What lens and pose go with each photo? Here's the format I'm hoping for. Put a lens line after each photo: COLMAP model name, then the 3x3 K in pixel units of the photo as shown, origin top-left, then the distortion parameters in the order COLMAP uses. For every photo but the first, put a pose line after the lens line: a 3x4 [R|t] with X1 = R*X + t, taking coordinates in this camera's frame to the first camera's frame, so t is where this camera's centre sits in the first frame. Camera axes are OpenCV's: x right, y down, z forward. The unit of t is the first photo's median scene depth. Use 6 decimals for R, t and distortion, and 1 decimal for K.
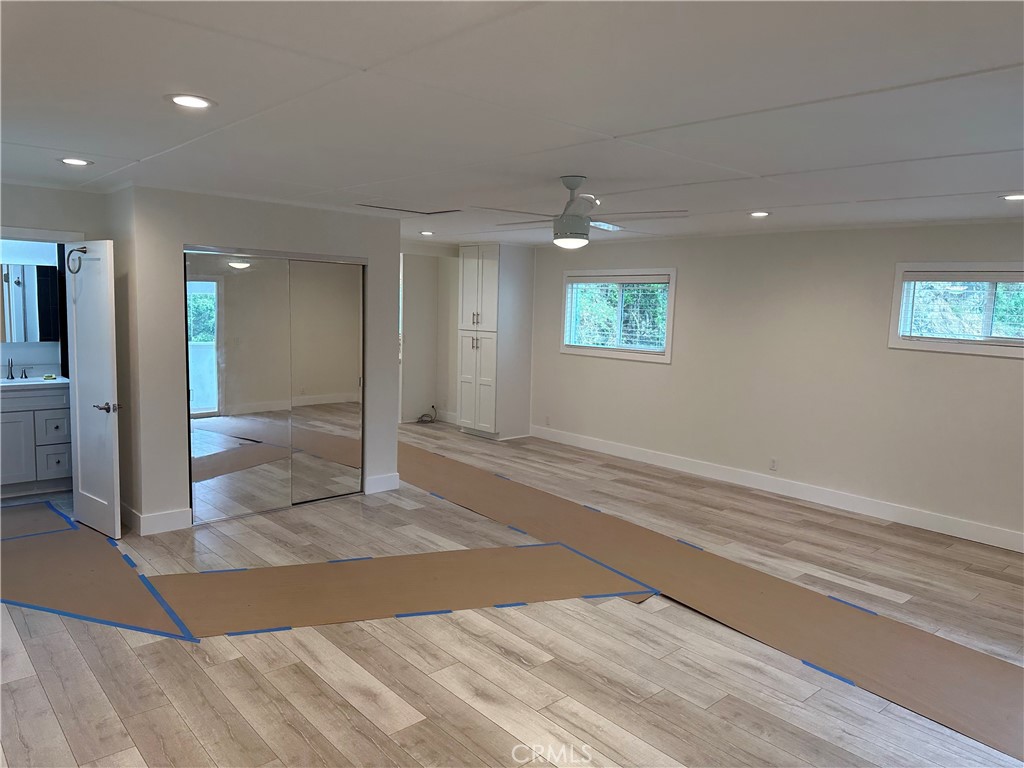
lens RADIAL K [[713.7, 0, 515.4], [0, 713.7, 371.3], [0, 0, 1]] dist [0.081334, -0.112146]
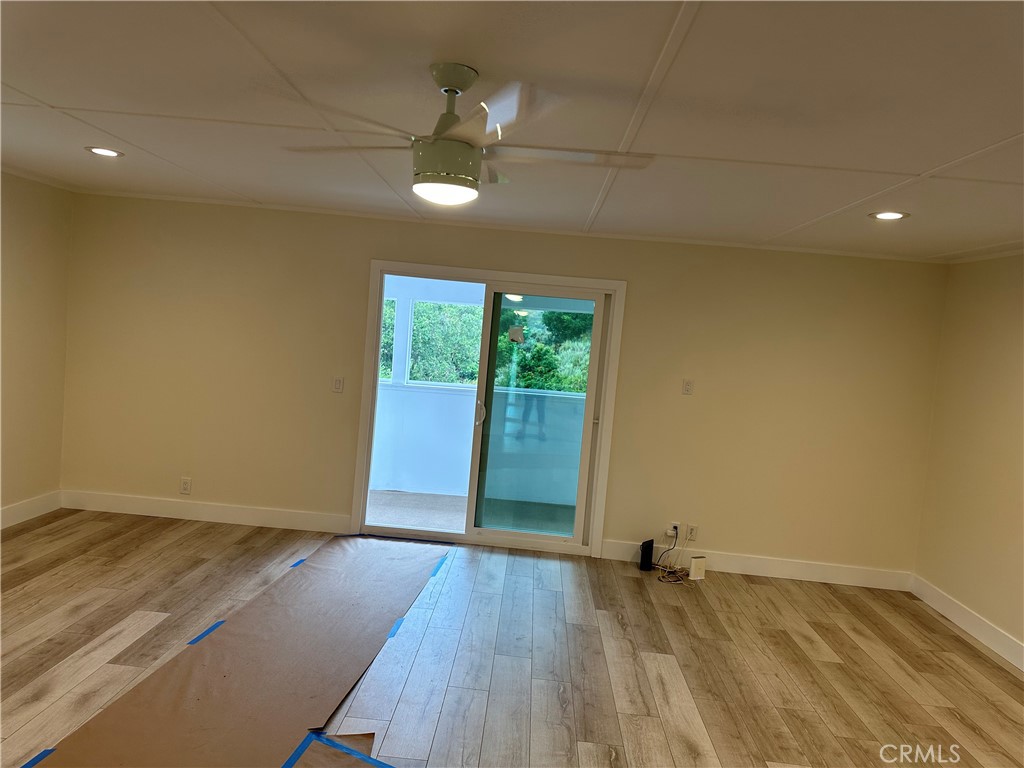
lens RADIAL K [[724.7, 0, 509.1], [0, 724.7, 365.1], [0, 0, 1]] dist [0.050279, -0.058393]
pose [[-0.706378, -0.130491, 0.695703, -0.359605], [-0.040001, 0.988649, 0.144823, -0.132771], [-0.706703, 0.074471, -0.703580, 1.375044]]
